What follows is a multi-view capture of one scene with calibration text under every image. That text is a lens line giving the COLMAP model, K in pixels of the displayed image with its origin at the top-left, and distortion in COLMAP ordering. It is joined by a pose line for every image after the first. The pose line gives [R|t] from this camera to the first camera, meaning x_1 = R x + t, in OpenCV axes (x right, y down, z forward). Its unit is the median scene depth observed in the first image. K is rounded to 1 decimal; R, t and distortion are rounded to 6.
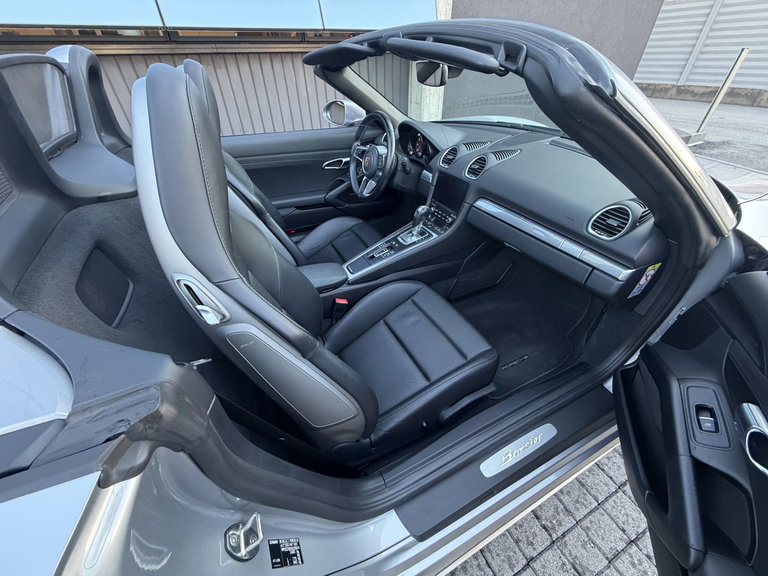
lens RADIAL K [[304.9, 0, 380.4], [0, 304.9, 286.6], [0, 0, 1]] dist [-0.001079, 0.000007]
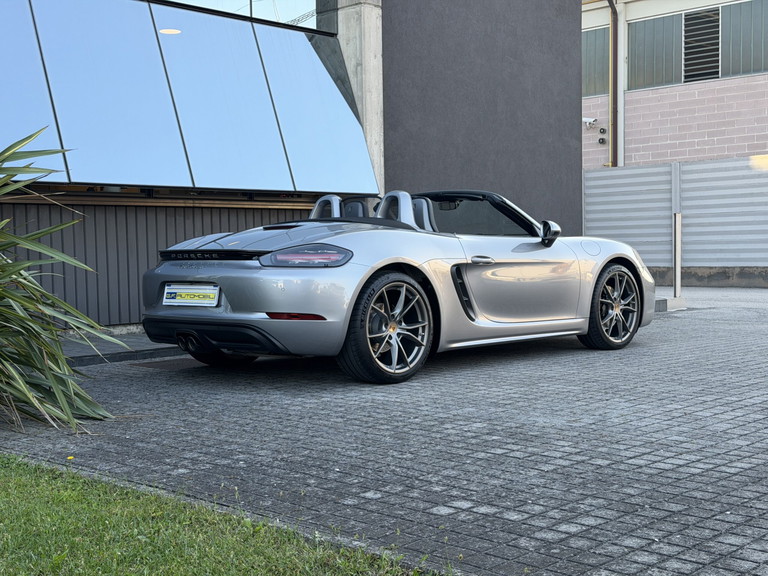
lens RADIAL K [[1076.5, 0, 381.3], [0, 1076.5, 286.4], [0, 0, 1]] dist [0.112838, 0.000000]
pose [[0.941951, -0.013966, 0.335460, -0.694513], [0.205366, 0.814400, -0.542750, 0.943933], [-0.265618, 0.580136, 0.769993, -1.101803]]
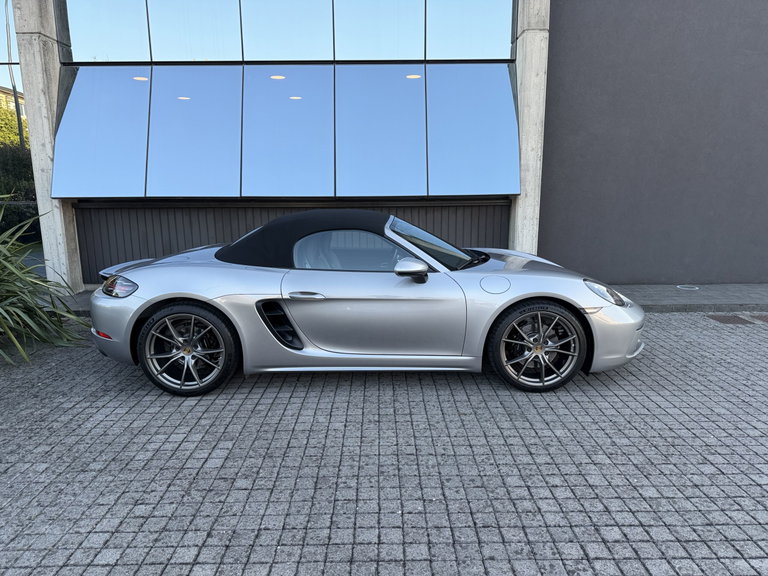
lens RADIAL K [[544.0, 0, 383.4], [0, 544.0, 286.7], [0, 0, 1]] dist [0.036891, -0.044225]
pose [[0.895071, 0.089491, -0.436852, 0.463975], [-0.272952, 0.884640, -0.378034, 0.350881], [0.352626, 0.457607, 0.816242, -0.591588]]
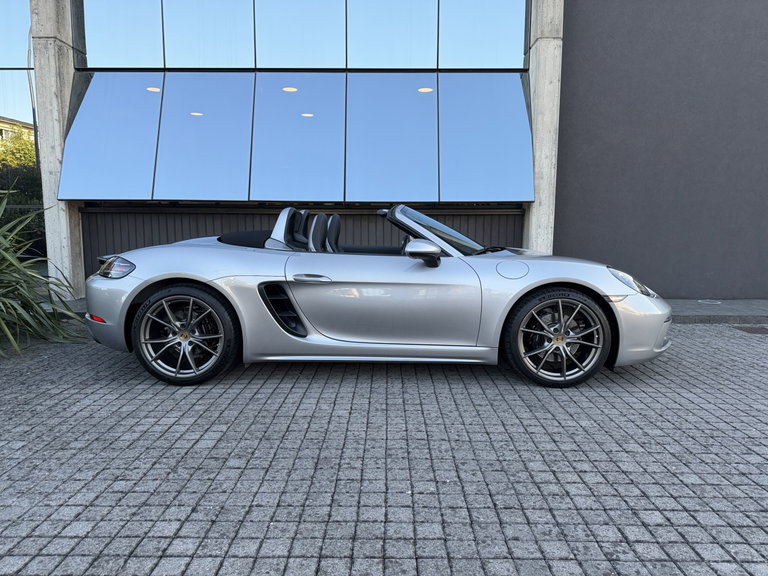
lens RADIAL K [[544.0, 0, 383.2], [0, 544.0, 285.0], [0, 0, 1]] dist [0.036891, -0.044225]
pose [[0.886909, 0.070272, -0.456568, 0.447098], [-0.291734, 0.851530, -0.435647, 0.402340], [0.358167, 0.519576, 0.775730, -0.513670]]
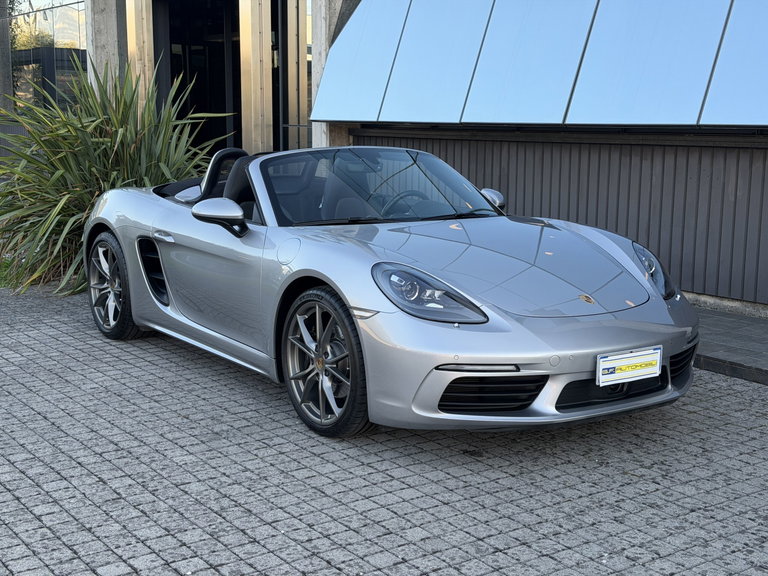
lens RADIAL K [[1076.5, 0, 391.4], [0, 1076.5, 291.0], [0, 0, 1]] dist [0.112838, 0.000000]
pose [[0.150019, 0.175377, -0.973004, 1.354156], [-0.606266, 0.793715, 0.049586, -0.110992], [0.780984, 0.582460, 0.225397, 0.024246]]
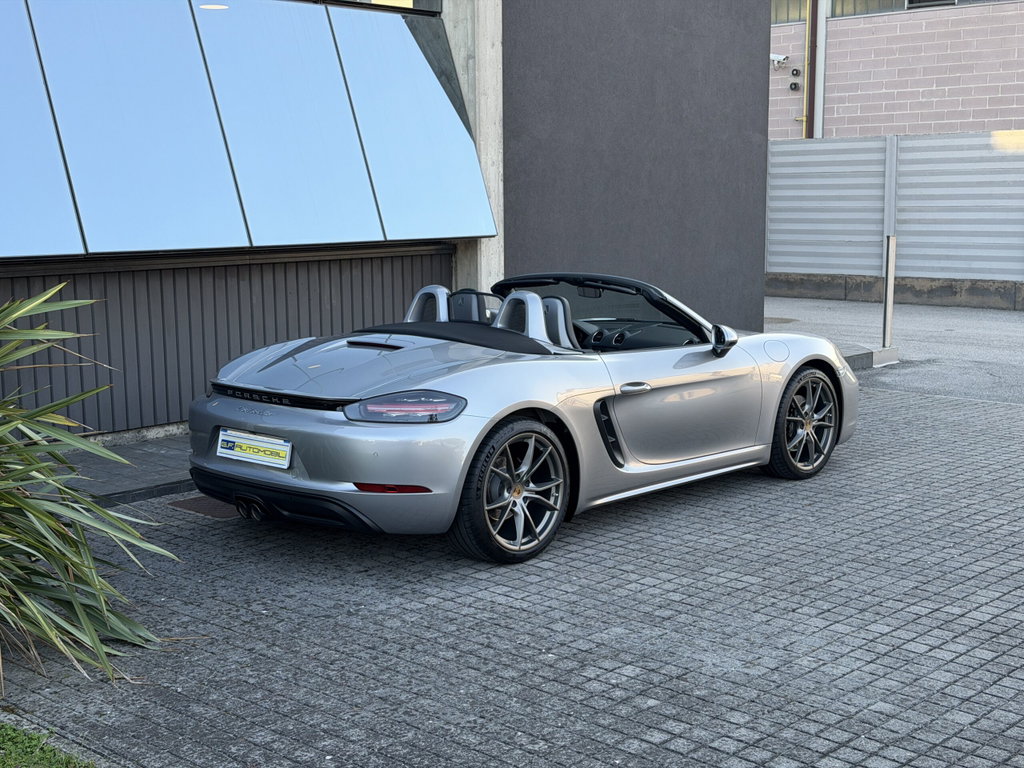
lens RADIAL K [[1435.3, 0, 510.3], [0, 1435.3, 388.2], [0, 0, 1]] dist [0.112838, 0.000000]
pose [[0.937652, -0.042497, 0.344969, -0.709820], [0.205020, 0.869073, -0.450199, 0.778665], [-0.280671, 0.492856, 0.823600, -1.232778]]
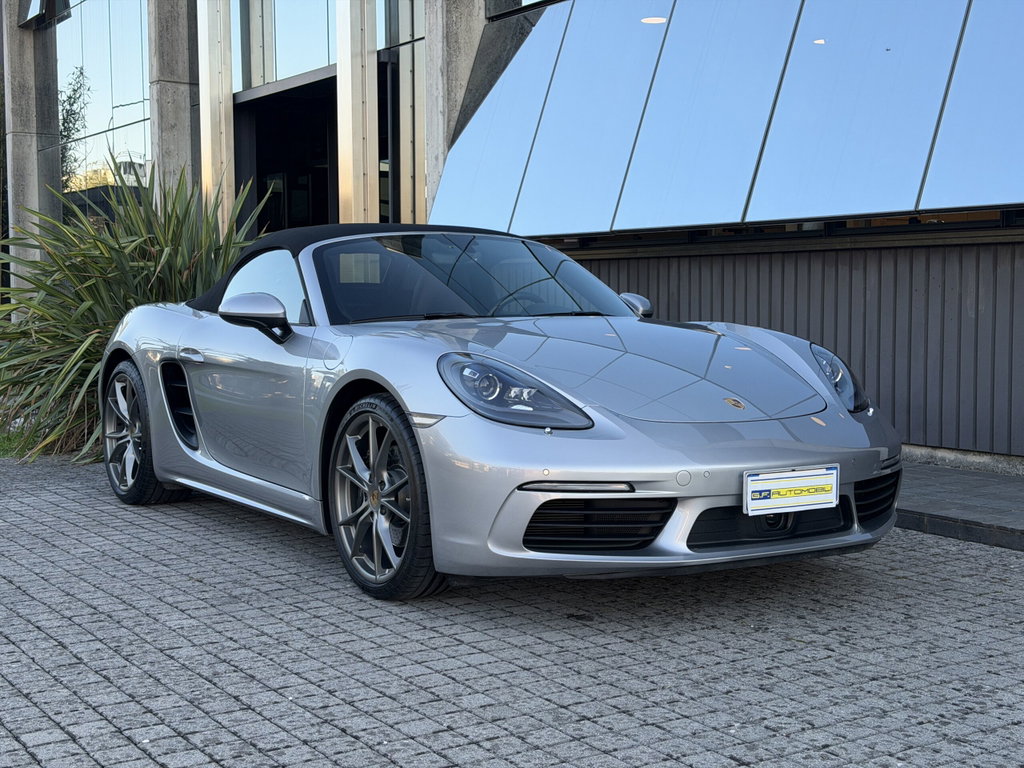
lens RADIAL K [[1435.3, 0, 505.9], [0, 1435.3, 373.3], [0, 0, 1]] dist [0.112838, 0.000000]
pose [[0.100596, 0.071130, -0.992382, 1.356971], [-0.600171, 0.799864, -0.003507, -0.084207], [0.793521, 0.595952, 0.123153, 0.144449]]
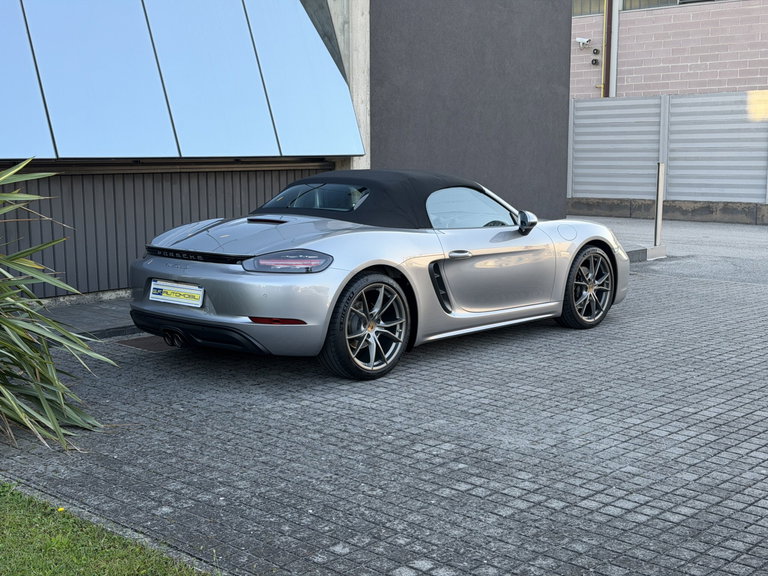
lens RADIAL K [[1076.5, 0, 383.1], [0, 1076.5, 284.3], [0, 0, 1]] dist [0.112838, 0.000000]
pose [[0.939094, -0.033524, 0.342021, -0.692906], [0.198810, 0.864784, -0.461111, 0.852605], [-0.280315, 0.501024, 0.818779, -1.228492]]
